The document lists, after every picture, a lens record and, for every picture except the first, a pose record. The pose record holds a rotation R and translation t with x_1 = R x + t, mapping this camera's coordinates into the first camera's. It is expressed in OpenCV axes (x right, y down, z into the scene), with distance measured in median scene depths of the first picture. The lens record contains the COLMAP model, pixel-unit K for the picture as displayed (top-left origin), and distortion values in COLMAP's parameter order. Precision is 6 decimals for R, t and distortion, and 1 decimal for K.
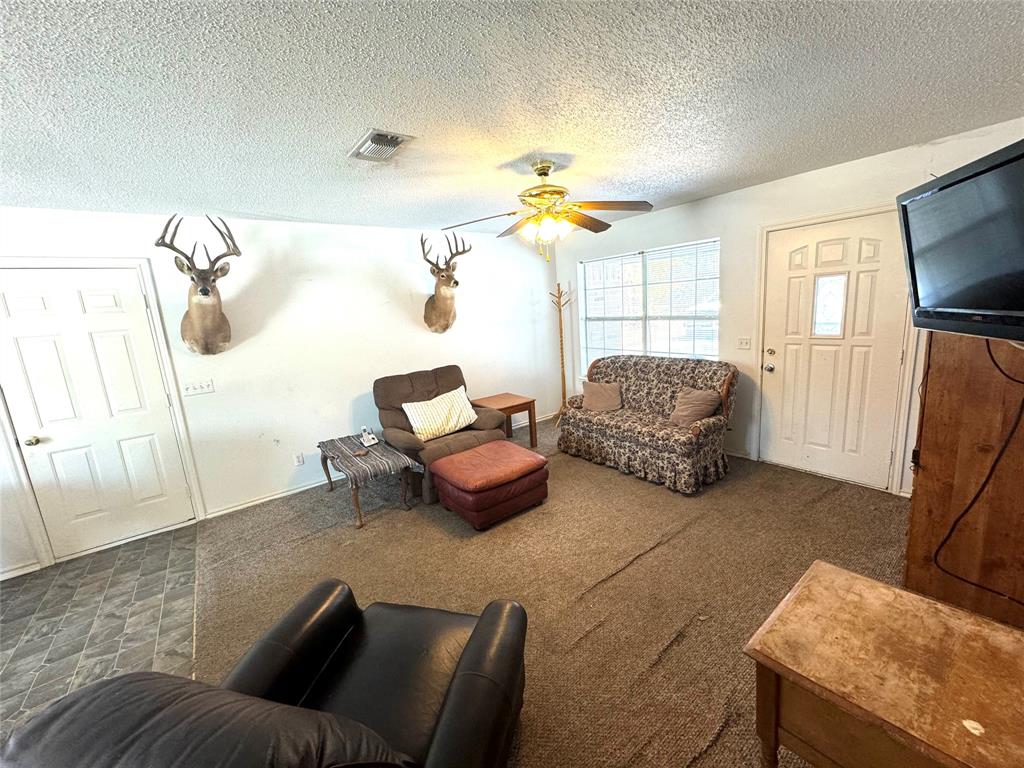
lens RADIAL K [[407.2, 0, 517.1], [0, 407.2, 382.7], [0, 0, 1]] dist [-0.002407, -0.000038]
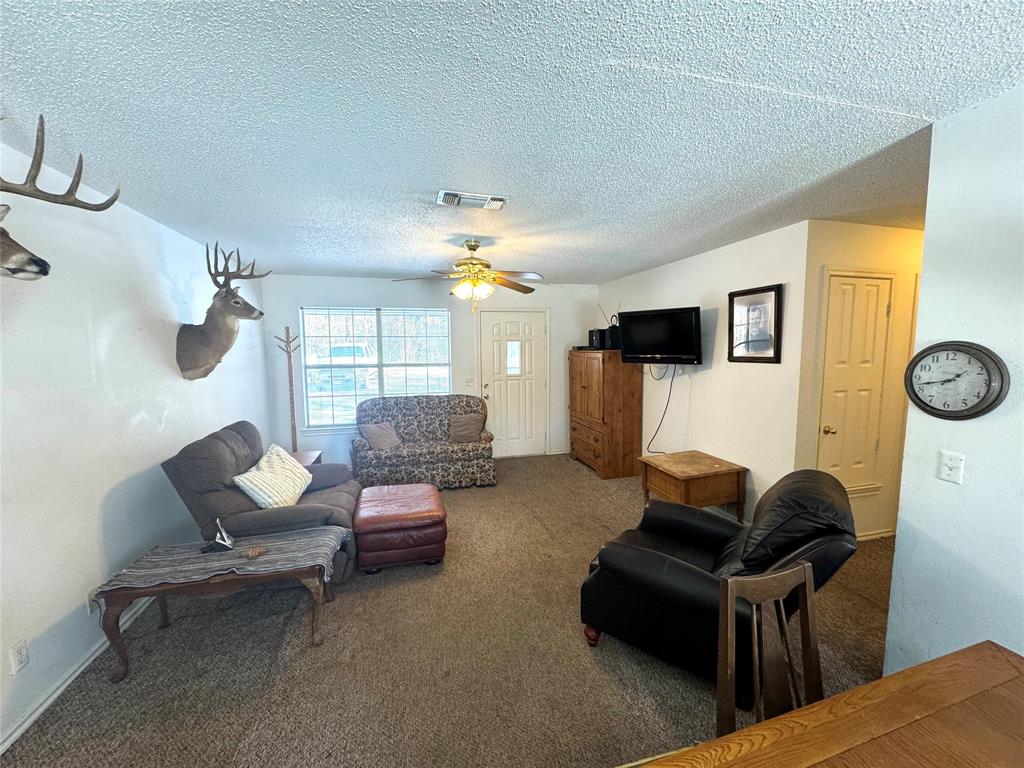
lens RADIAL K [[407.2, 0, 510.1], [0, 407.2, 383.4], [0, 0, 1]] dist [-0.002407, -0.000038]
pose [[0.384595, -0.019556, 0.922878, -0.784672], [0.158133, 0.986392, -0.044998, -0.000823], [-0.909440, 0.163243, 0.382454, 0.314788]]
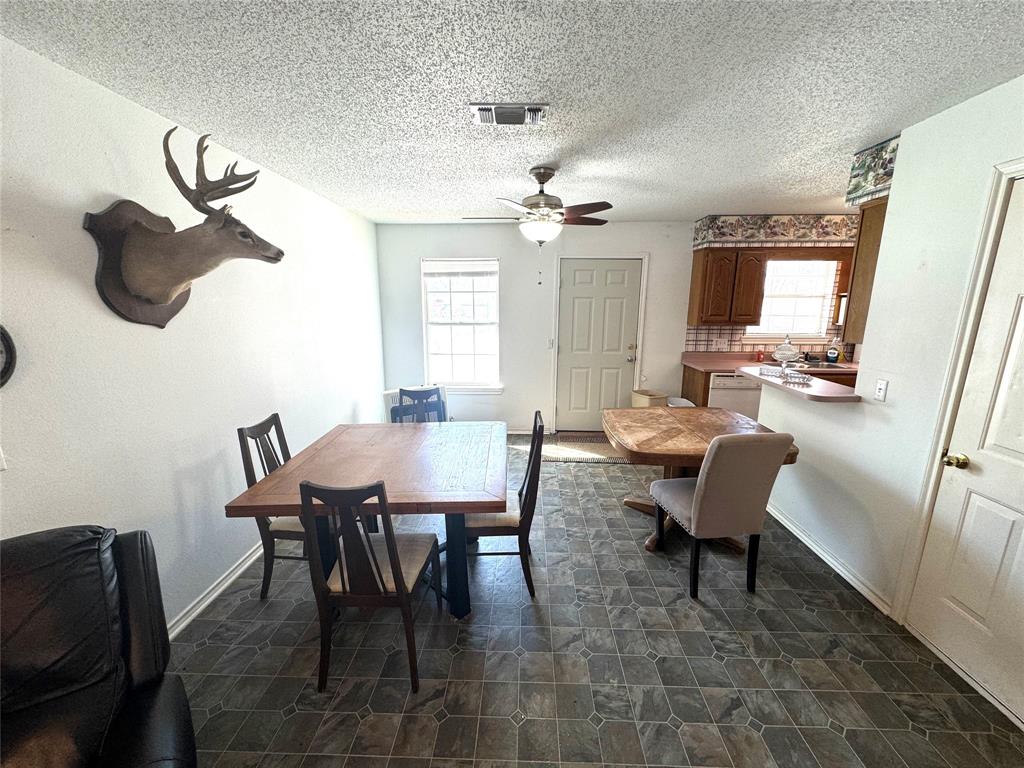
lens RADIAL K [[407.2, 0, 512.6], [0, 407.2, 385.7], [0, 0, 1]] dist [-0.002407, -0.000038]
pose [[-0.639795, 0.231136, -0.732965, -0.240797], [-0.096340, 0.922062, 0.374860, -0.104969], [0.762483, 0.310447, -0.567664, 0.612998]]
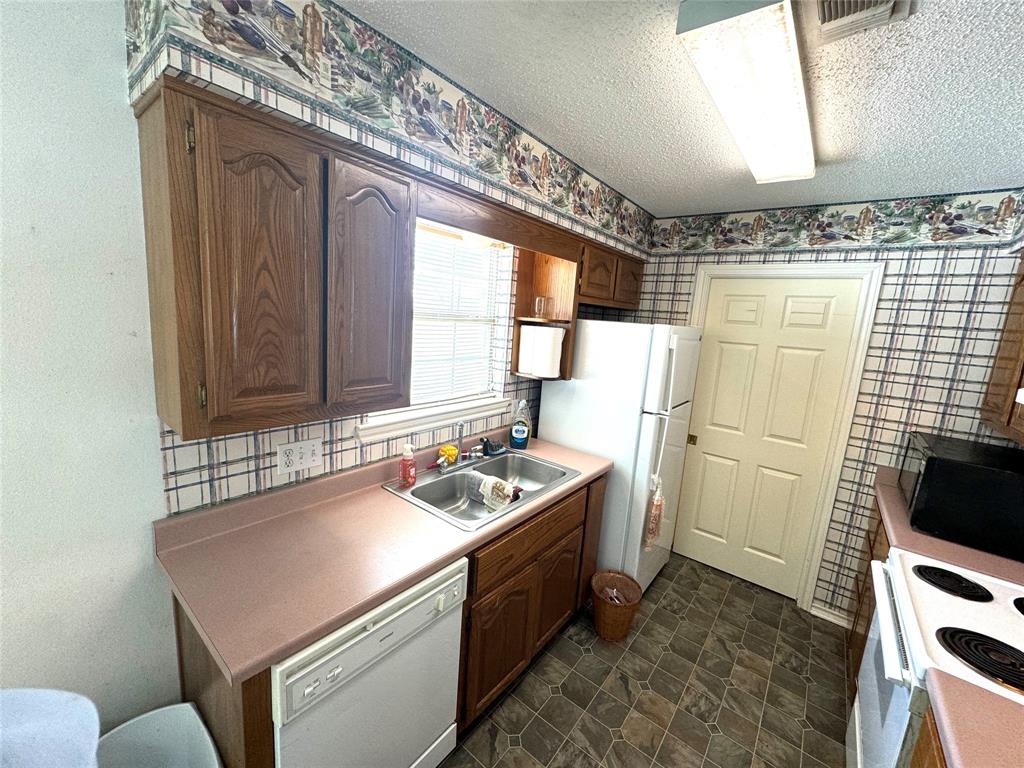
lens RADIAL K [[407.2, 0, 513.8], [0, 407.2, 384.3], [0, 0, 1]] dist [-0.002407, -0.000038]
pose [[0.232846, 0.257314, -0.937855, -1.238814], [-0.272085, 0.943087, 0.191197, -0.014955], [0.933677, 0.210657, 0.289605, 0.403990]]
